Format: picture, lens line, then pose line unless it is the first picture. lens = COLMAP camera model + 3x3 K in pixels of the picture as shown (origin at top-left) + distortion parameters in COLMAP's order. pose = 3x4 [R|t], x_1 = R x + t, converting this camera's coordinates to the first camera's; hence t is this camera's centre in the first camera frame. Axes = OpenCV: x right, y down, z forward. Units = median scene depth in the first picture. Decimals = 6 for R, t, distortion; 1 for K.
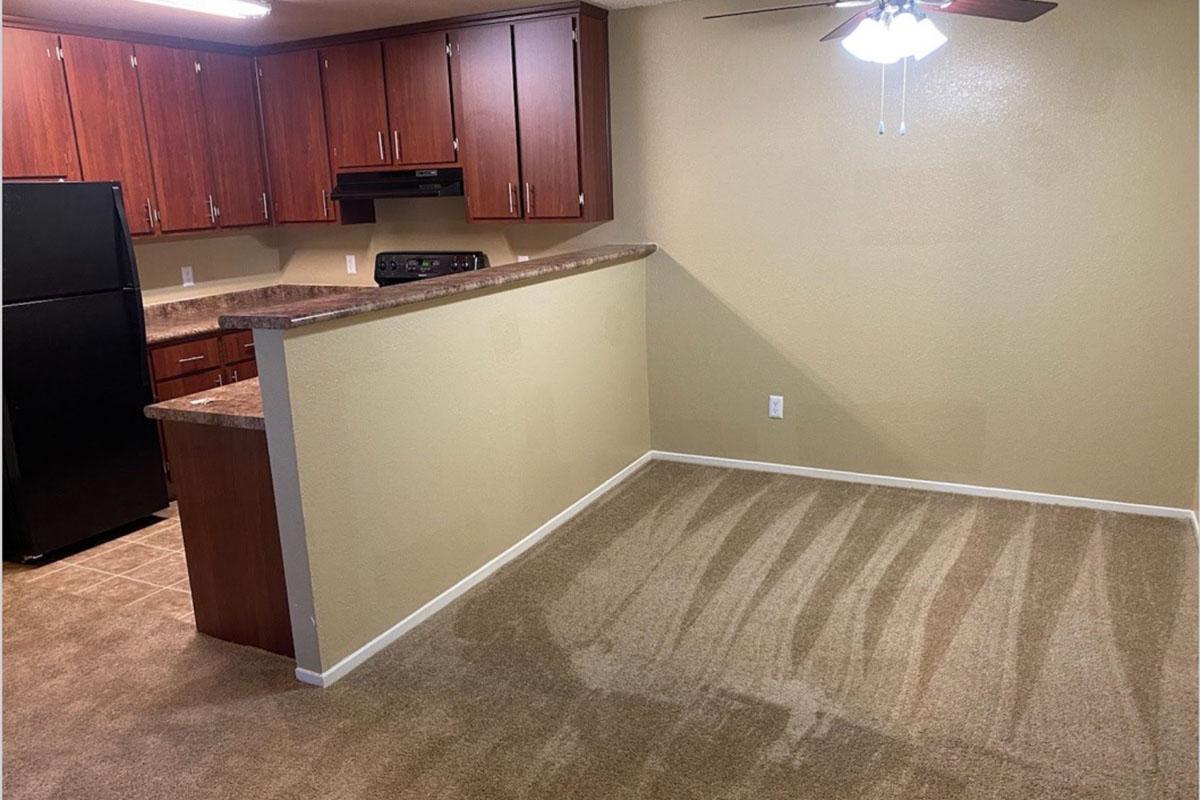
lens RADIAL K [[919.5, 0, 600.0], [0, 919.5, 400.0], [0, 0, 1]] dist [0.066313, 0.002035]
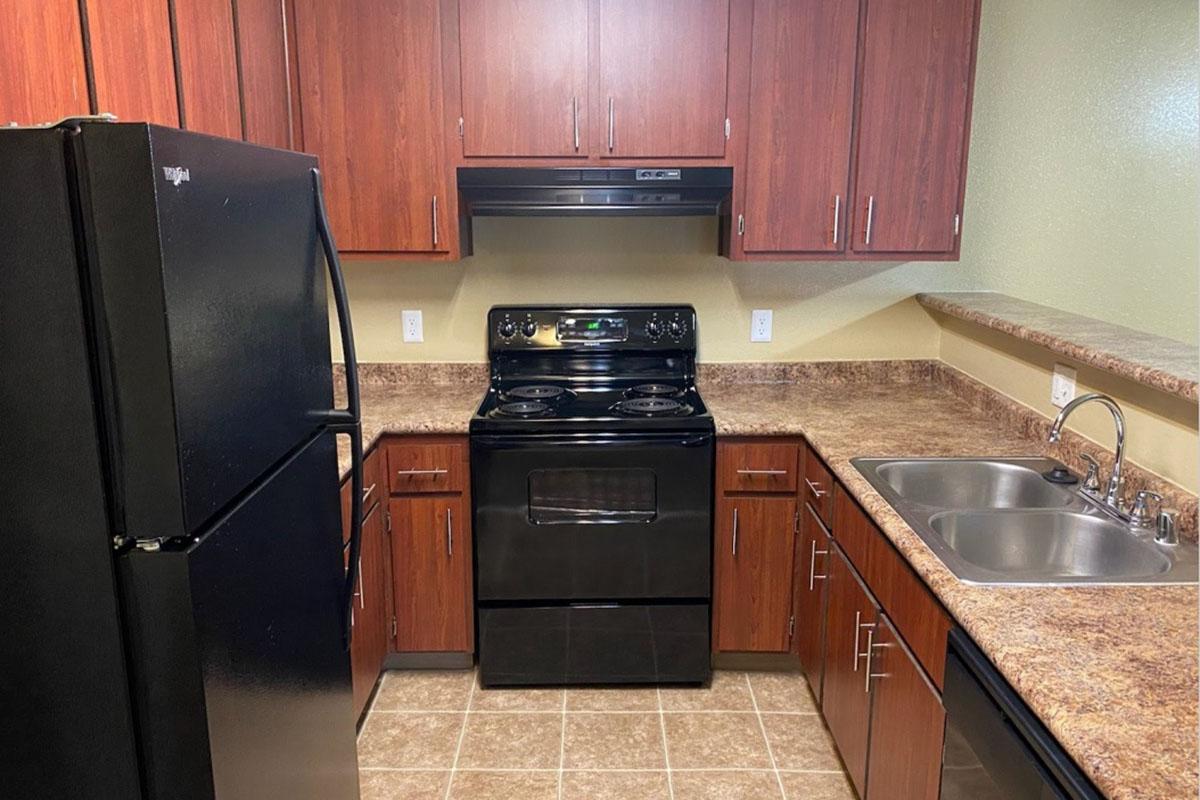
lens RADIAL K [[888.2, 0, 600.0], [0, 888.2, 400.0], [0, 0, 1]] dist [-0.004903, -0.004018]
pose [[0.889310, -0.055058, 0.453977, -0.458914], [0.069499, 0.997467, -0.015173, -0.090737], [-0.451992, 0.045044, 0.890884, 0.492146]]
